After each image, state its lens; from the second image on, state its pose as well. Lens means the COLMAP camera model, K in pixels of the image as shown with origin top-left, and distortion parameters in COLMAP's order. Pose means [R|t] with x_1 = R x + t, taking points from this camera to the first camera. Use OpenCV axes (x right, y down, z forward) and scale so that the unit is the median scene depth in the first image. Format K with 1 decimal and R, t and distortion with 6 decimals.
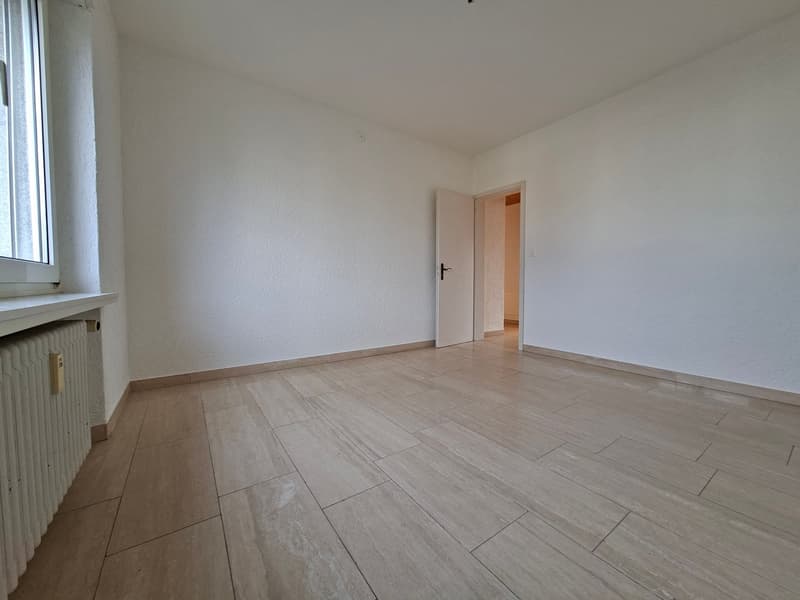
lens RADIAL K [[316.3, 0, 399.1], [0, 316.3, 298.4], [0, 0, 1]] dist [-0.000898, 0.000495]
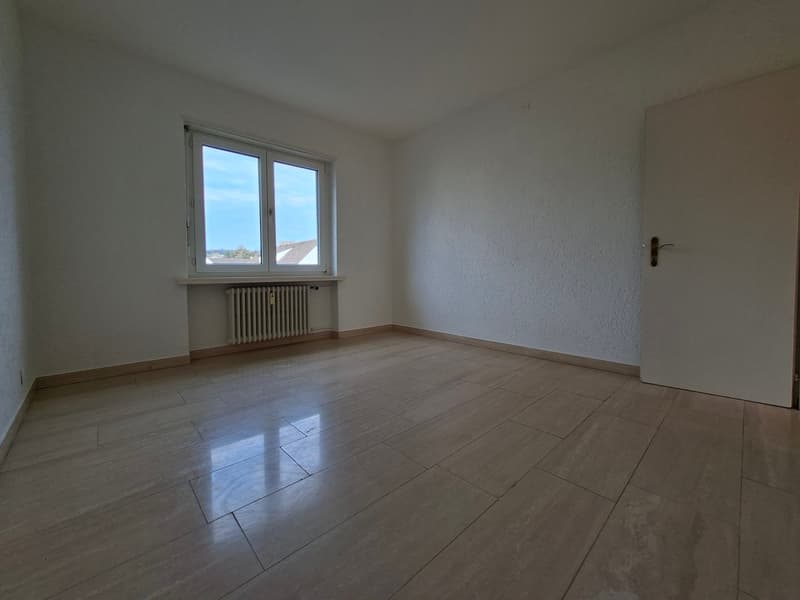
lens RADIAL K [[316.3, 0, 399.3], [0, 316.3, 296.9], [0, 0, 1]] dist [-0.000898, 0.000495]
pose [[0.167554, 0.084033, -0.982275, 0.631787], [-0.051207, 0.995758, 0.076451, -0.024489], [0.984532, 0.037489, 0.171146, 0.462816]]
